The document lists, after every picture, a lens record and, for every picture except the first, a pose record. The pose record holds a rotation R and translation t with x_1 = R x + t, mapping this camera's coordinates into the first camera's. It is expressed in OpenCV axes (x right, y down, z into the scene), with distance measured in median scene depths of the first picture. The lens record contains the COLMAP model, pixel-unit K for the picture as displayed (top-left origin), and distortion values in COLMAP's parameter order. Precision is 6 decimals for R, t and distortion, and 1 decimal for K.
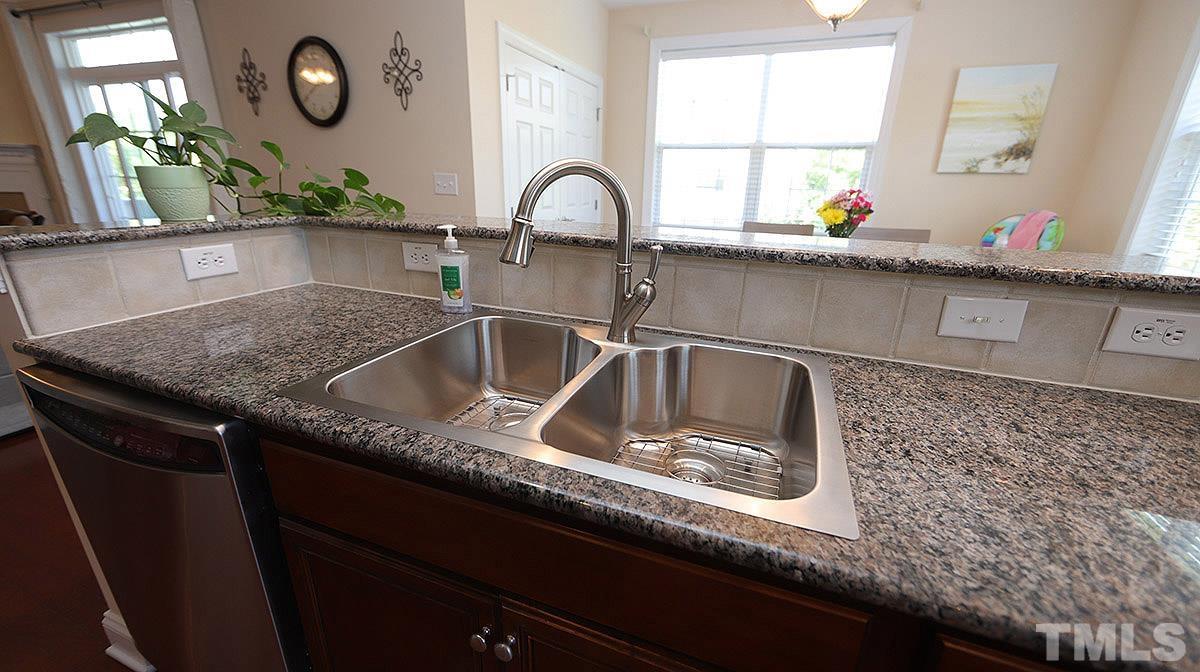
lens RADIAL K [[469.8, 0, 593.7], [0, 469.8, 341.1], [0, 0, 1]] dist [0.001186, 0.000306]
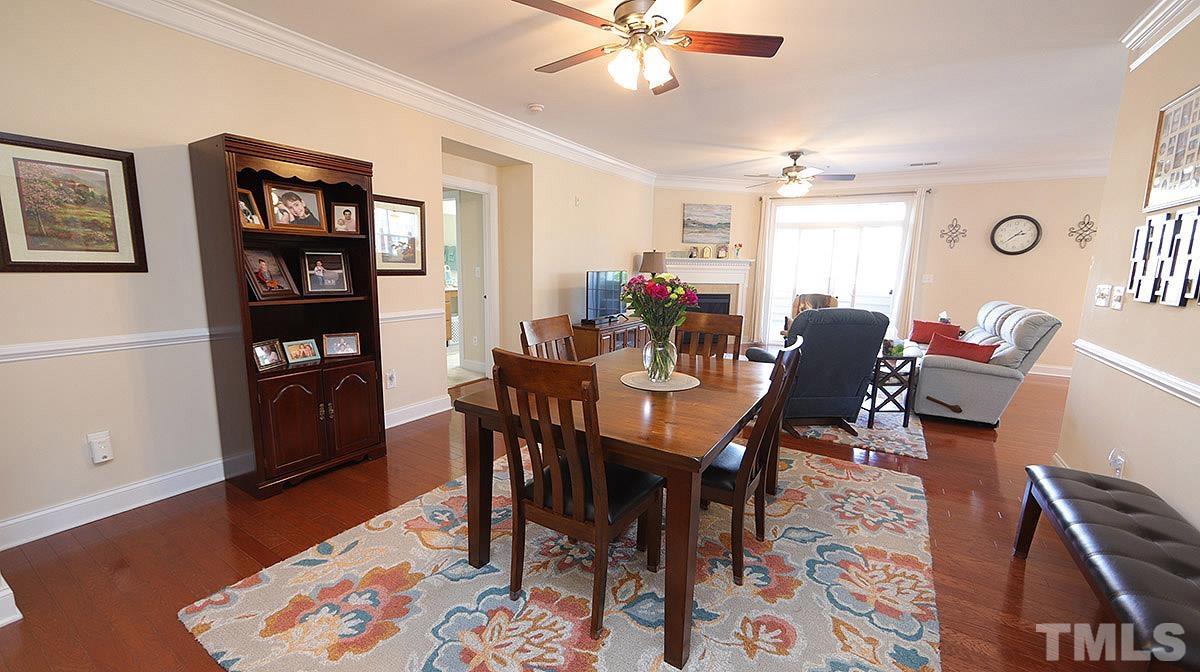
lens RADIAL K [[469.8, 0, 599.7], [0, 469.8, 338.4], [0, 0, 1]] dist [0.001186, 0.000306]
pose [[0.983591, 0.025993, -0.178532, -1.685562], [-0.055283, 0.985388, -0.161105, 0.273809], [0.171735, 0.168331, 0.970655, -1.035316]]
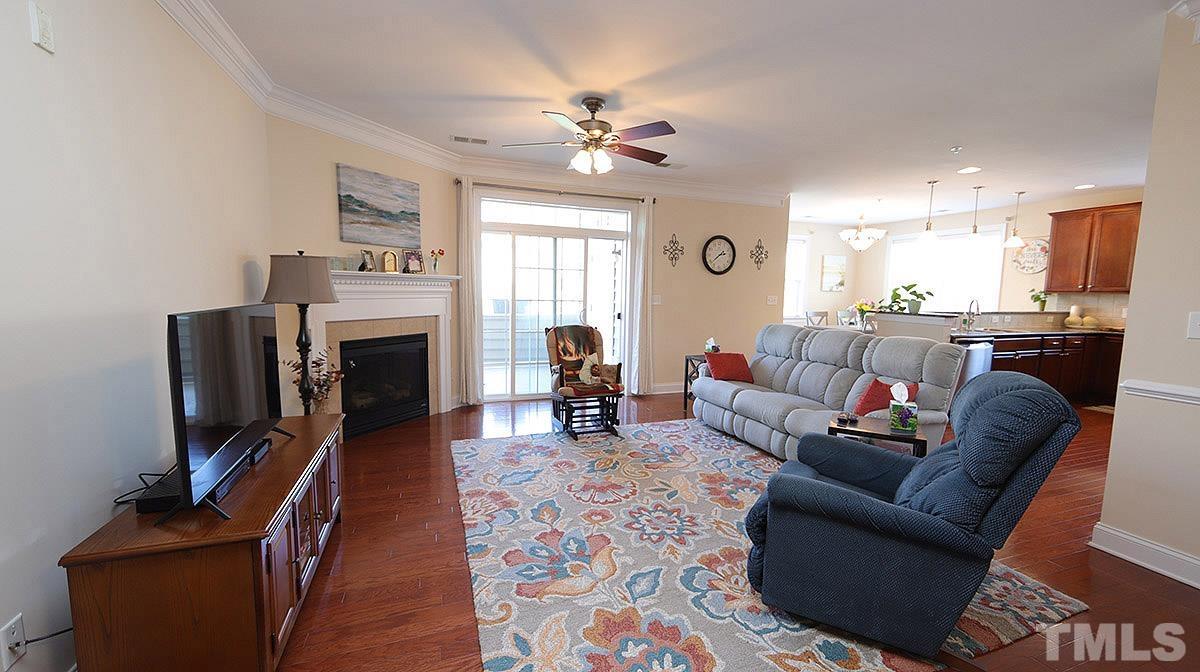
lens RADIAL K [[469.8, 0, 603.5], [0, 469.8, 339.3], [0, 0, 1]] dist [0.001186, 0.000306]
pose [[0.746284, -0.079854, 0.660821, -1.988100], [0.211932, 0.969618, -0.122172, -0.042021], [-0.630987, 0.231225, 0.740534, -0.097148]]
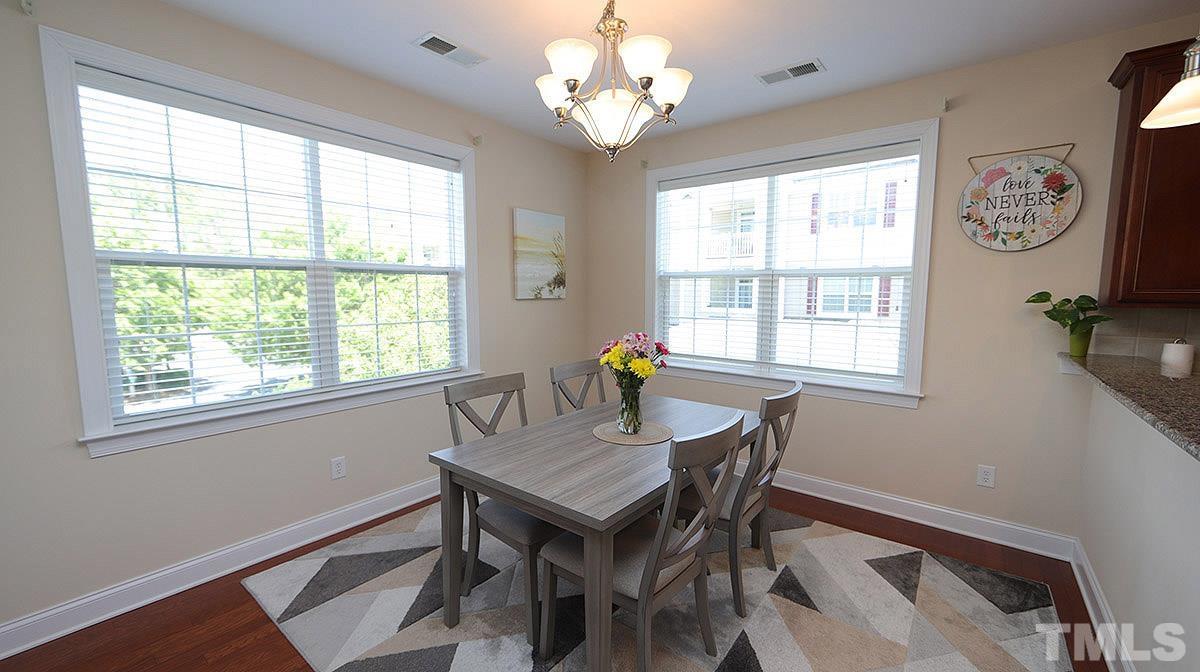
lens RADIAL K [[469.8, 0, 602.8], [0, 469.8, 338.3], [0, 0, 1]] dist [0.001186, 0.000306]
pose [[0.289856, -0.118679, 0.949684, -0.208183], [0.308443, 0.950922, 0.024693, -0.257419], [-0.906006, 0.285766, 0.312236, 0.561321]]
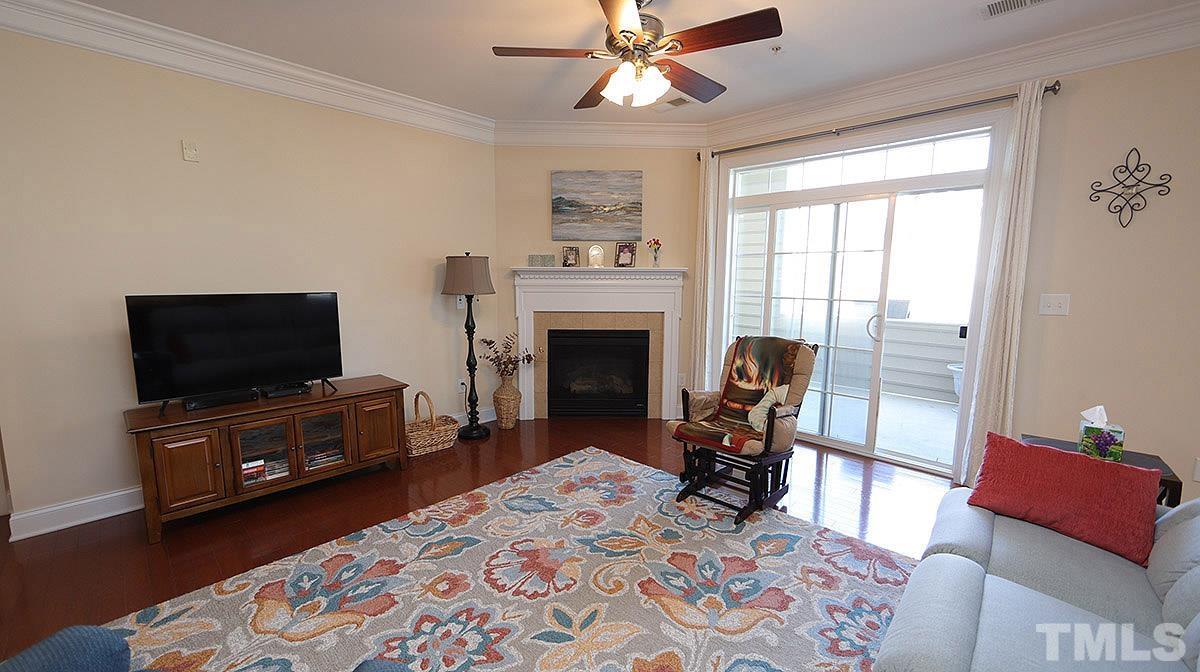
lens RADIAL K [[469.8, 0, 602.3], [0, 469.8, 338.8], [0, 0, 1]] dist [0.001186, 0.000306]
pose [[0.926604, 0.030832, -0.374772, -1.129249], [-0.105002, 0.978205, -0.179134, -0.069315], [0.361081, 0.205338, 0.909646, 0.028295]]
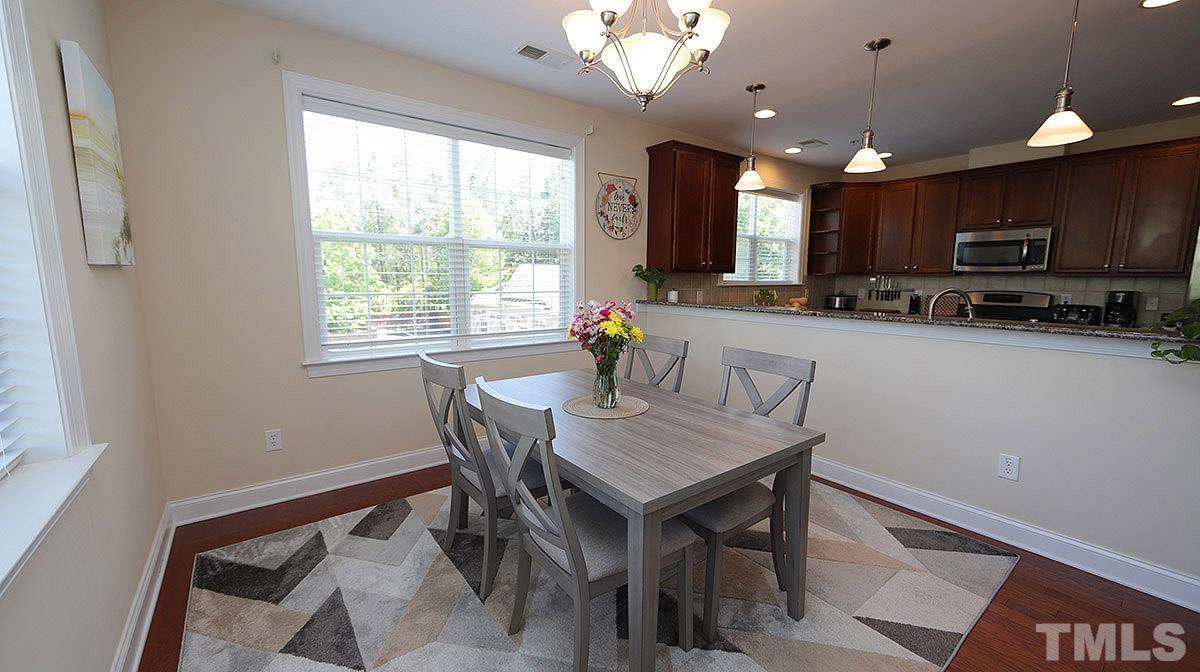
lens RADIAL K [[469.8, 0, 598.8], [0, 469.8, 339.4], [0, 0, 1]] dist [0.001186, 0.000306]
pose [[-0.851845, -0.100866, 0.513990, 0.104478], [0.140066, 0.901684, 0.409081, -0.432143], [-0.504719, 0.420467, -0.753967, 1.185925]]
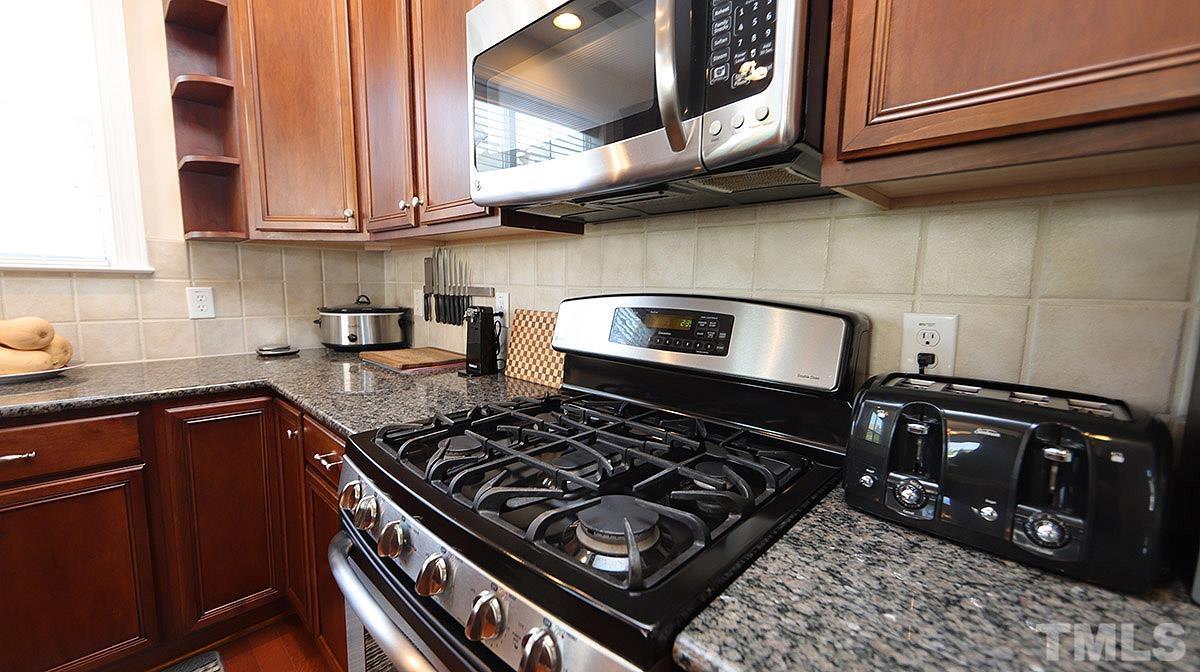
lens RADIAL K [[469.8, 0, 604.2], [0, 469.8, 337.3], [0, 0, 1]] dist [0.001186, 0.000306]
pose [[-0.926929, -0.082638, 0.366024, -0.260231], [0.080254, 0.909218, 0.408513, 0.082771], [-0.366554, 0.408037, -0.836148, -0.271923]]
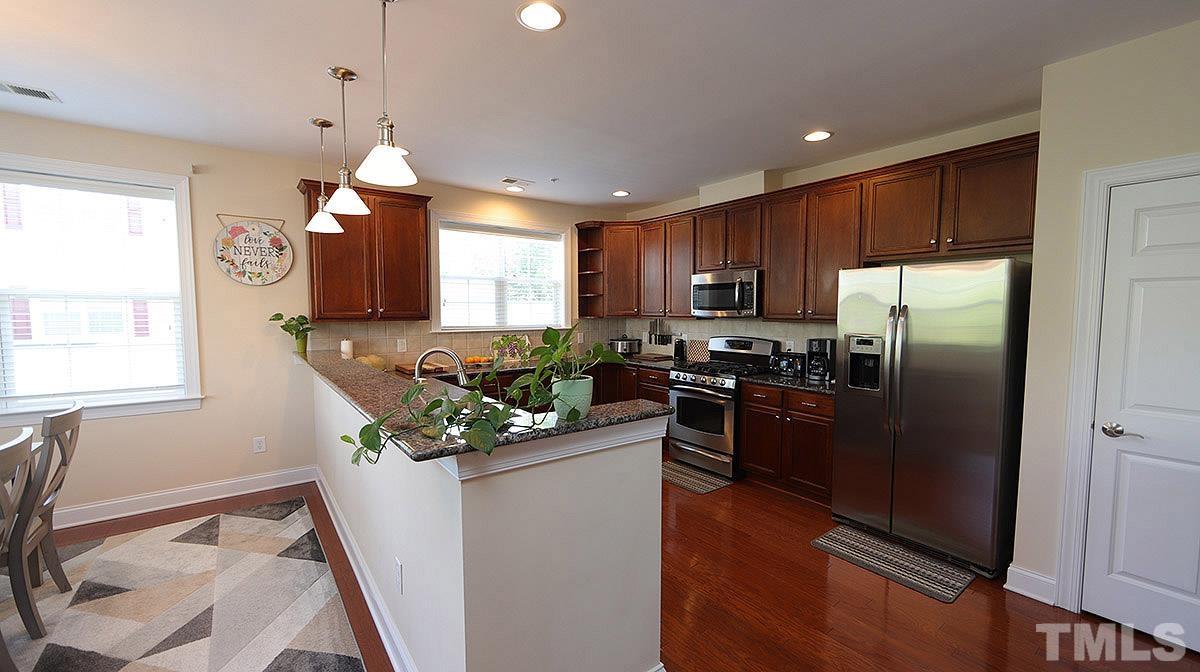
lens RADIAL K [[469.8, 0, 601.0], [0, 469.8, 339.5], [0, 0, 1]] dist [0.001186, 0.000306]
pose [[-0.852399, -0.060100, 0.519427, -0.536327], [0.144850, 0.927357, 0.345003, -0.312120], [-0.502429, 0.369319, -0.781773, 0.658735]]
